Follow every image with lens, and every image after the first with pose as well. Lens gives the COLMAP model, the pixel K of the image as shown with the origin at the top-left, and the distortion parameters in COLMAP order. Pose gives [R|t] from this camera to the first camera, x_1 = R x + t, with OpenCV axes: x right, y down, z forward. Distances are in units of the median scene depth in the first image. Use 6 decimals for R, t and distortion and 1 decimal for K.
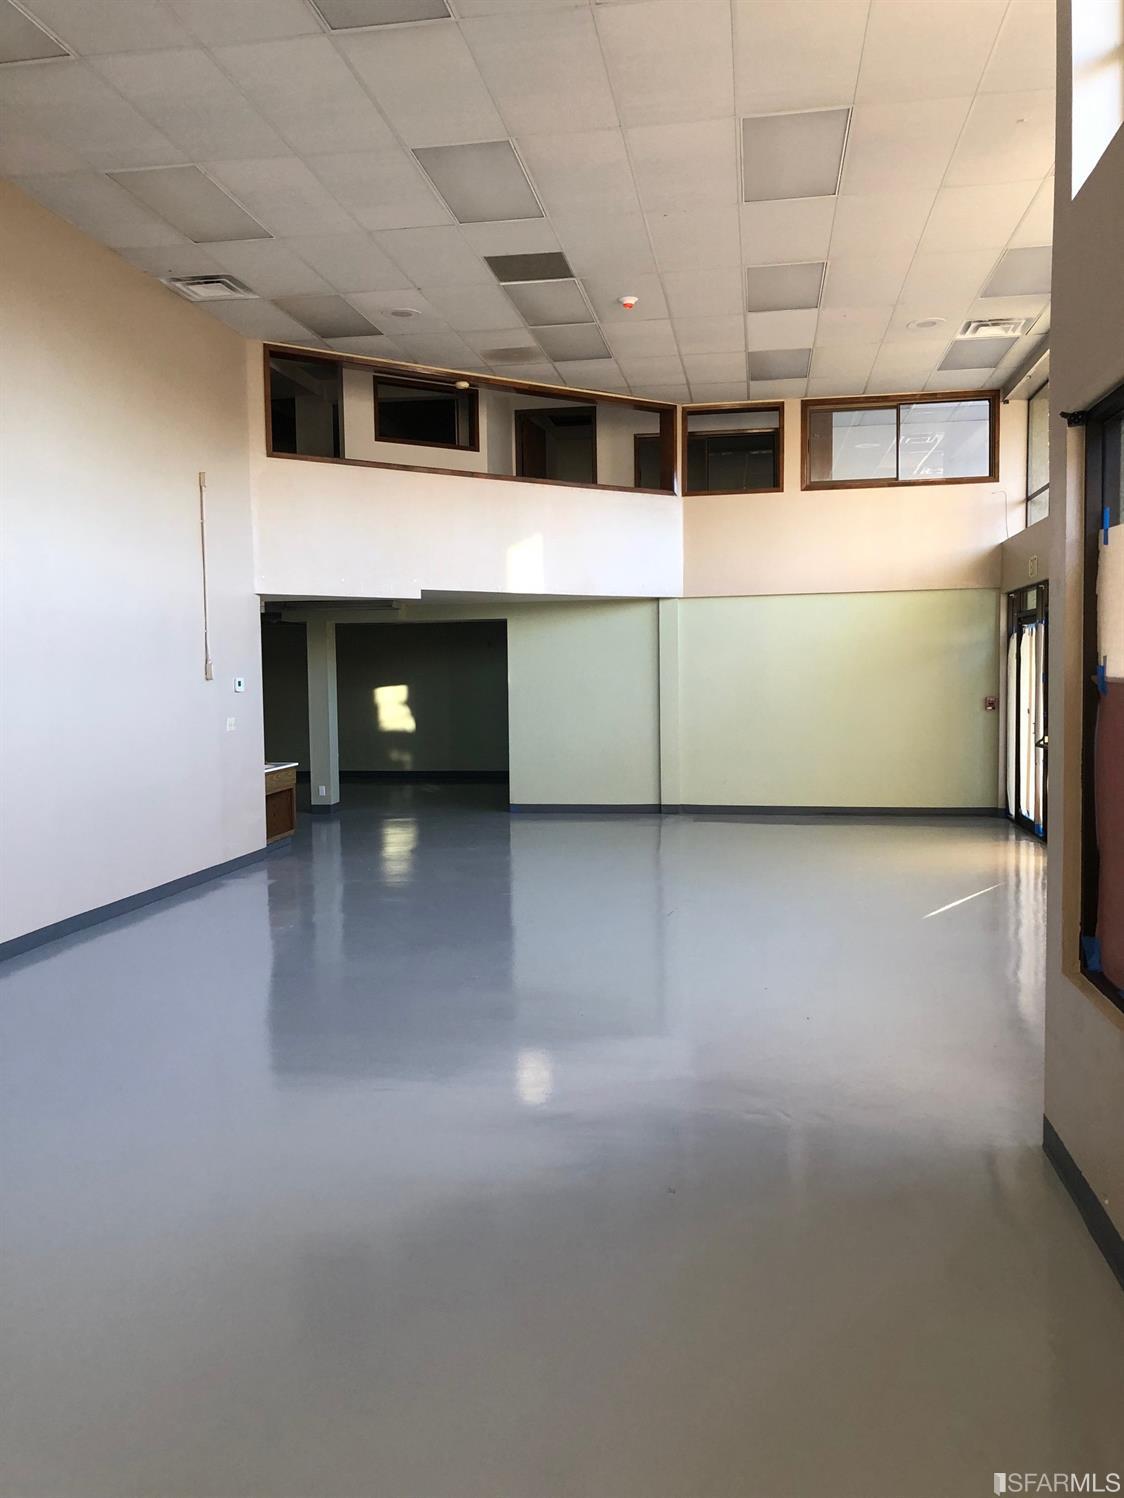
lens RADIAL K [[1208.1, 0, 562.0], [0, 1208.1, 749.0], [0, 0, 1]] dist [0.101224, -0.166089]
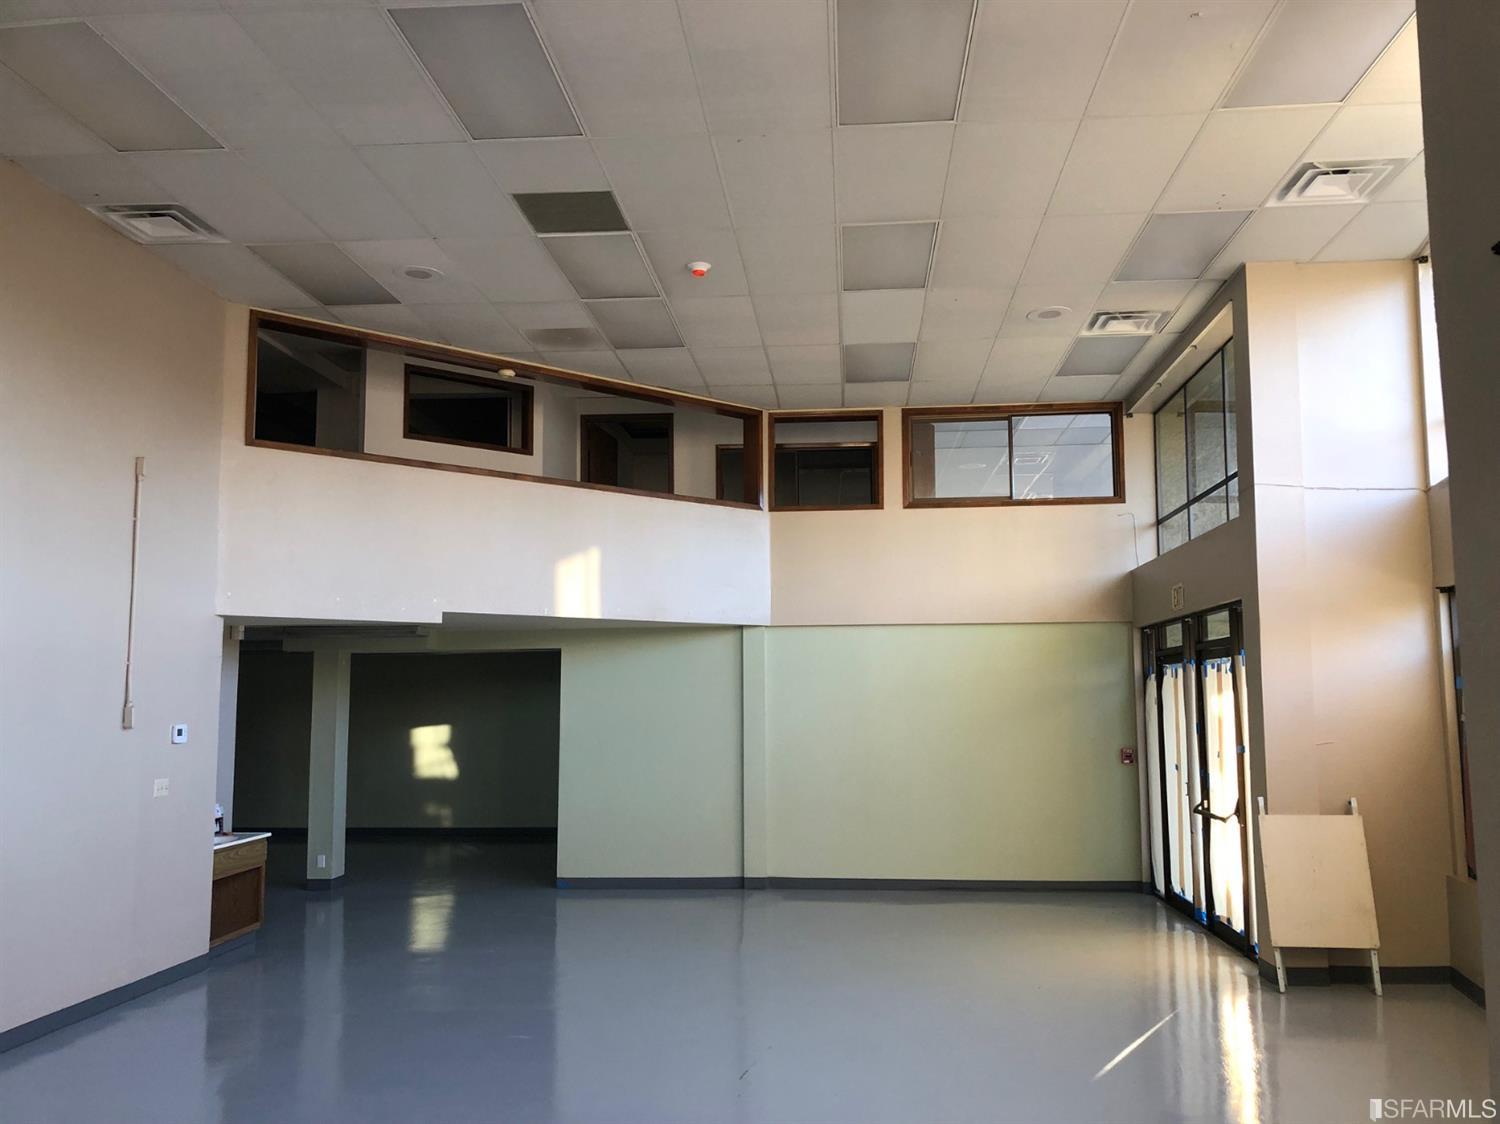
lens RADIAL K [[1209.7, 0, 747.1], [0, 1209.7, 583.2], [0, 0, 1]] dist [0.101224, -0.166089]
pose [[0.997199, 0.015537, 0.073164, 0.022709], [-0.003534, 0.986882, -0.161405, -0.018999], [-0.074712, 0.160694, 0.984172, 0.170777]]
